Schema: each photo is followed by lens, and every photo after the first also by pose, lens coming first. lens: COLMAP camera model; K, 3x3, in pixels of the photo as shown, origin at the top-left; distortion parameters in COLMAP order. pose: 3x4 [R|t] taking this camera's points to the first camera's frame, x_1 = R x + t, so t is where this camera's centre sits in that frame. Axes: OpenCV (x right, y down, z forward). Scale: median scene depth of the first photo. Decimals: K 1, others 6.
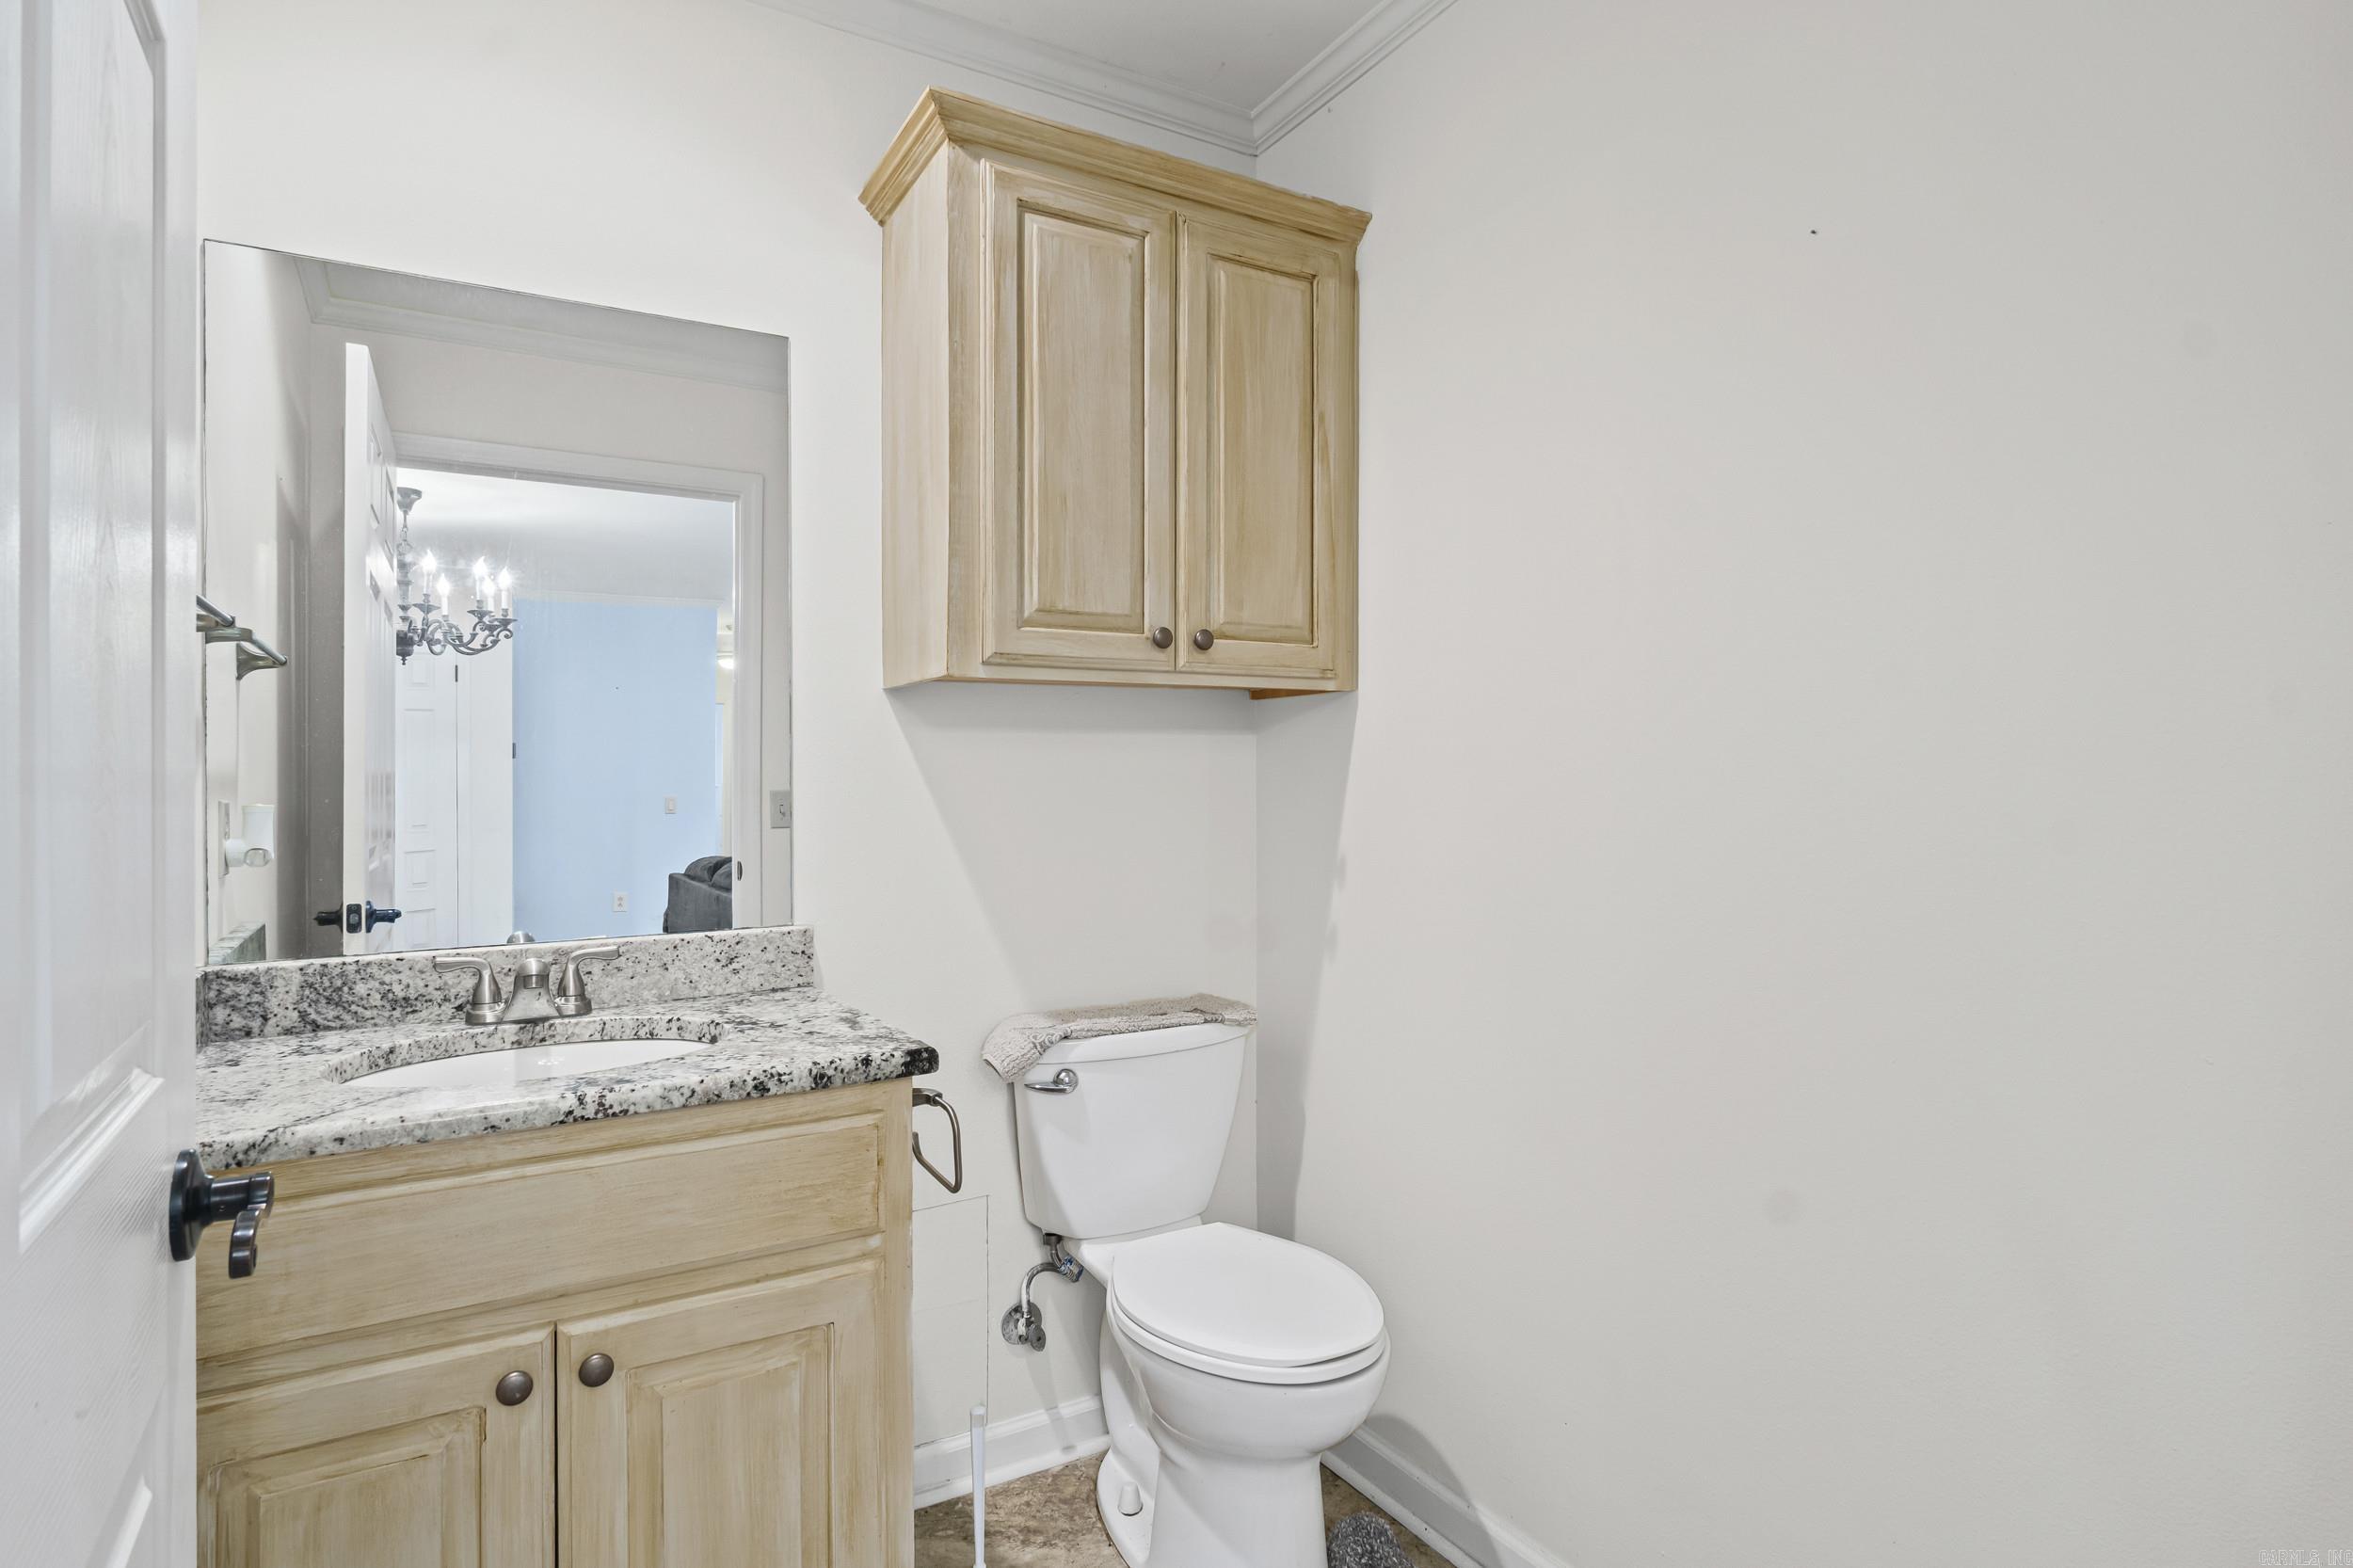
lens RADIAL K [[1214.7, 0, 1162.3], [0, 1214.7, 777.8], [0, 0, 1]] dist [0.002823, 0.000153]
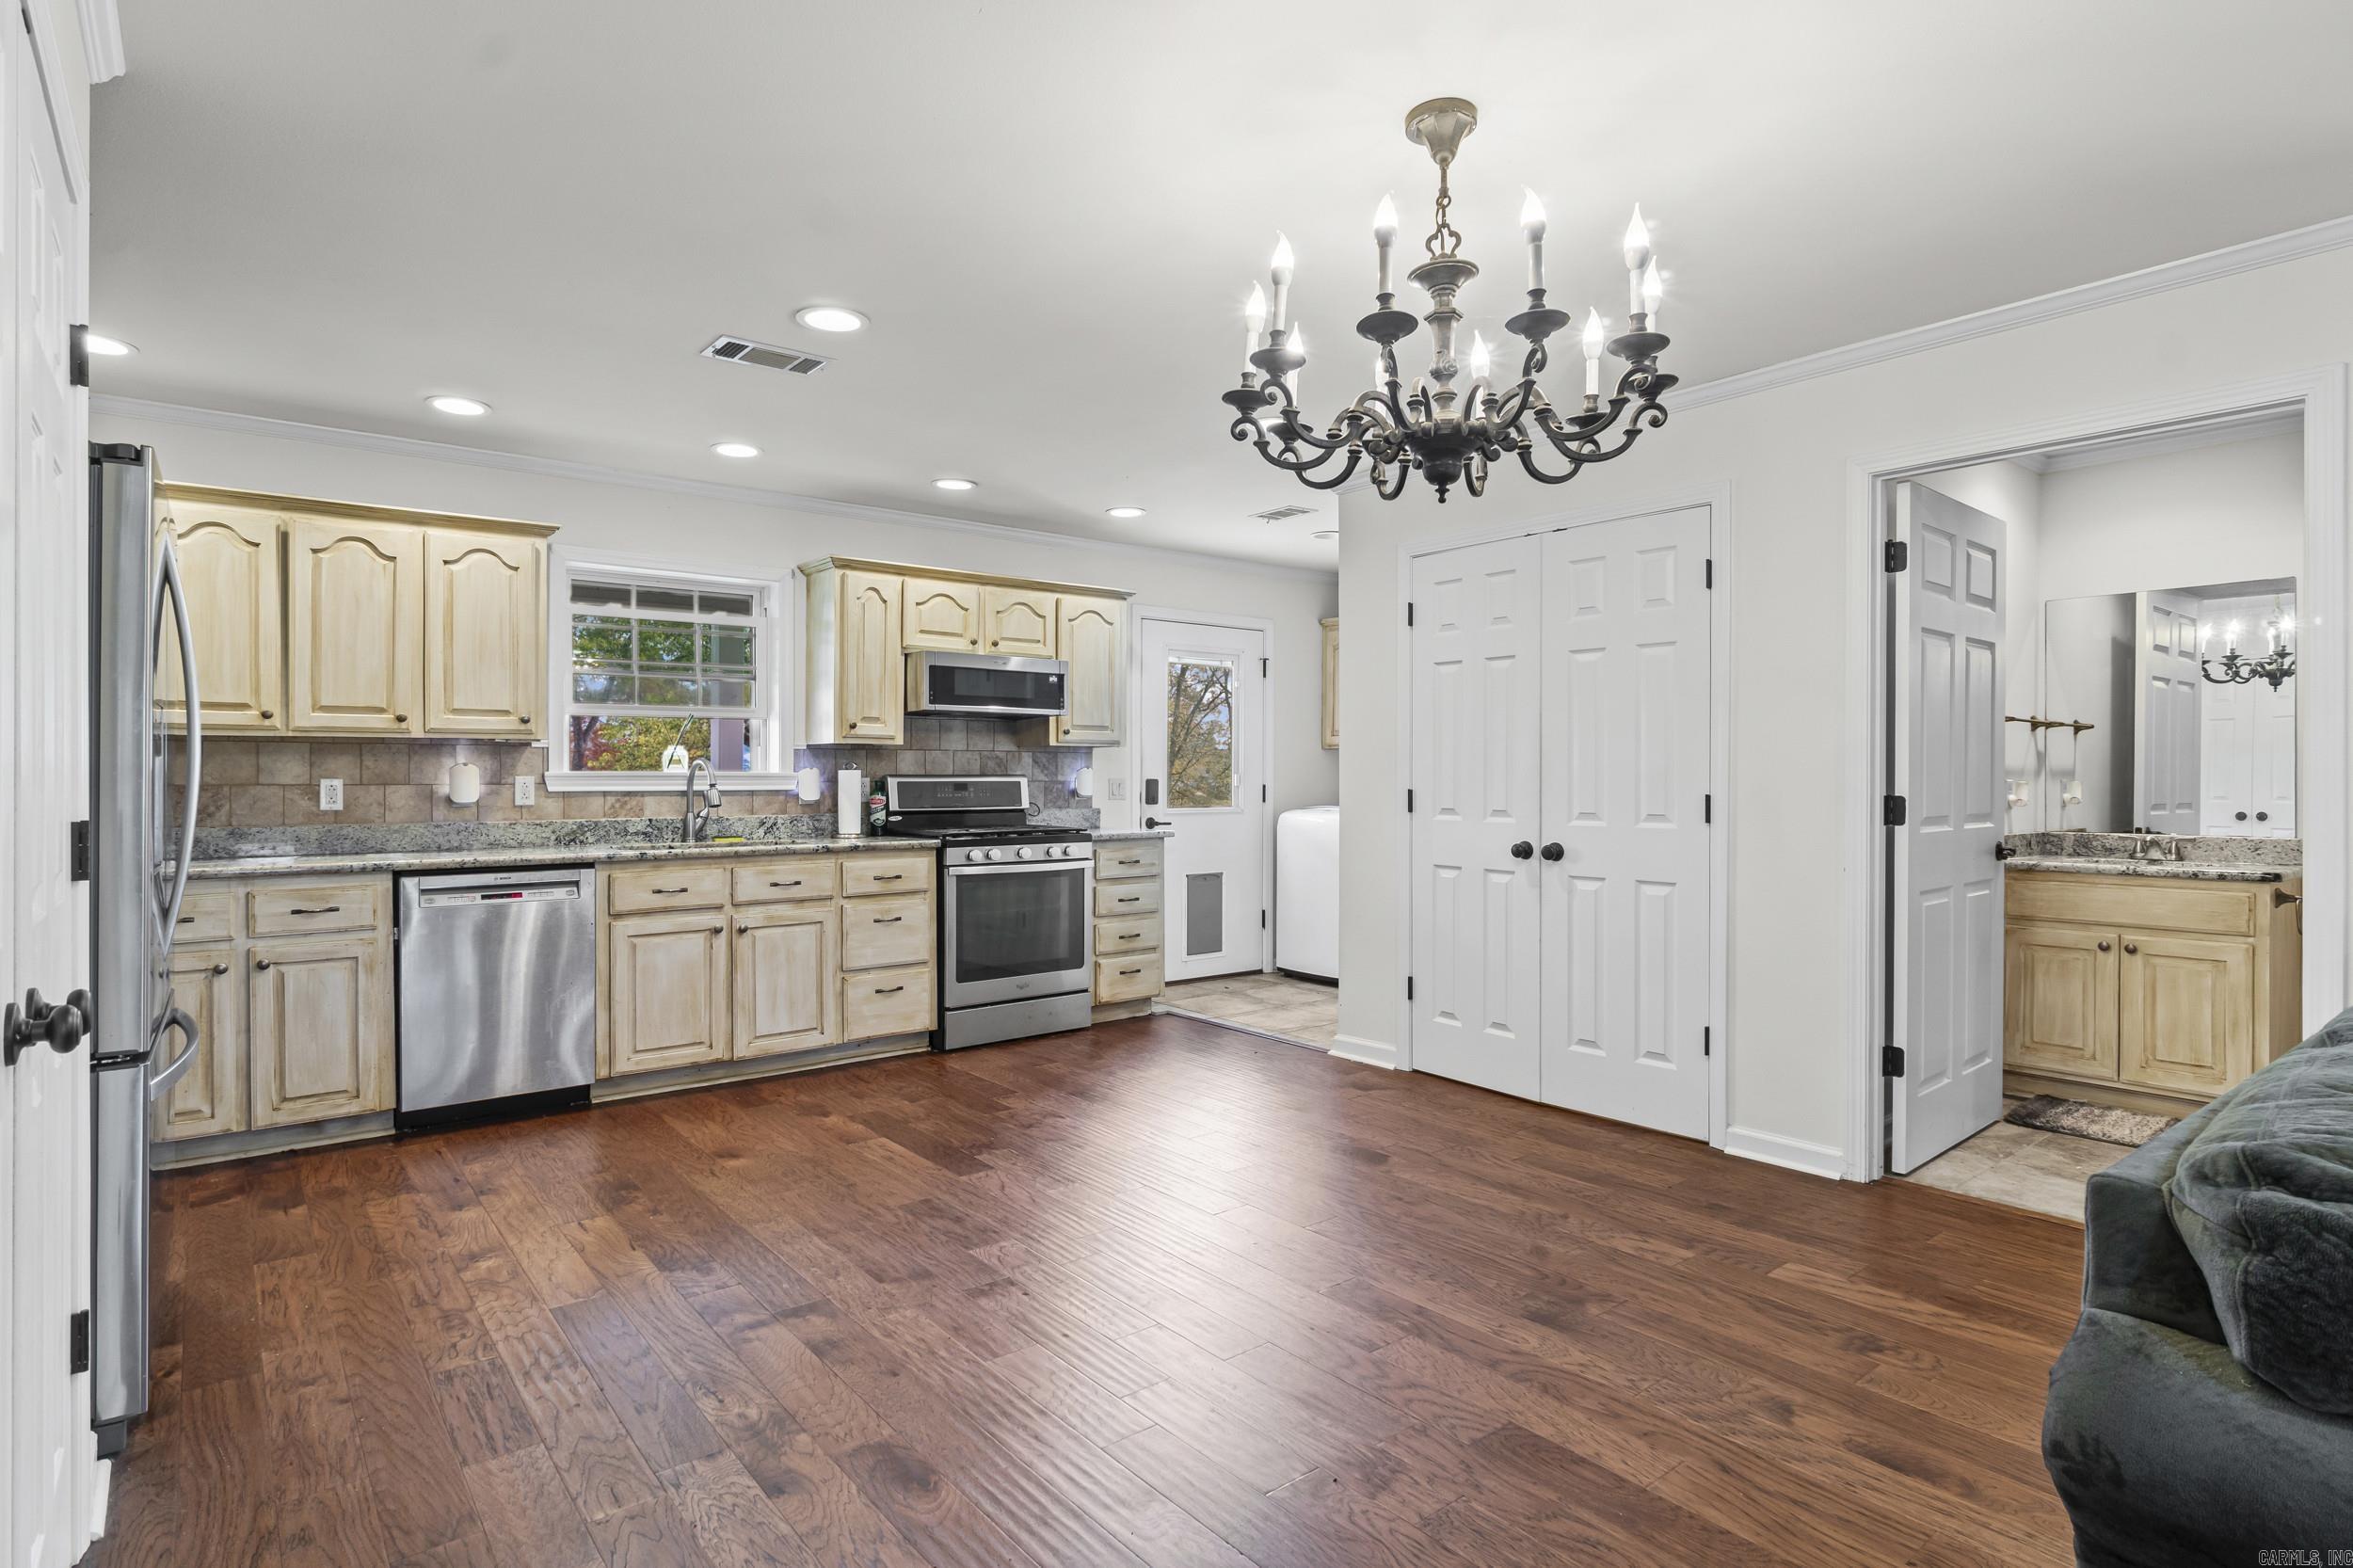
lens RADIAL K [[1214.7, 0, 1171.4], [0, 1214.7, 778.5], [0, 0, 1]] dist [0.002823, 0.000153]
pose [[0.142793, 0.001650, -0.989751, 2.358029], [0.000301, 0.999998, 0.001710, 0.009218], [0.989753, -0.000543, 0.142792, -1.996562]]
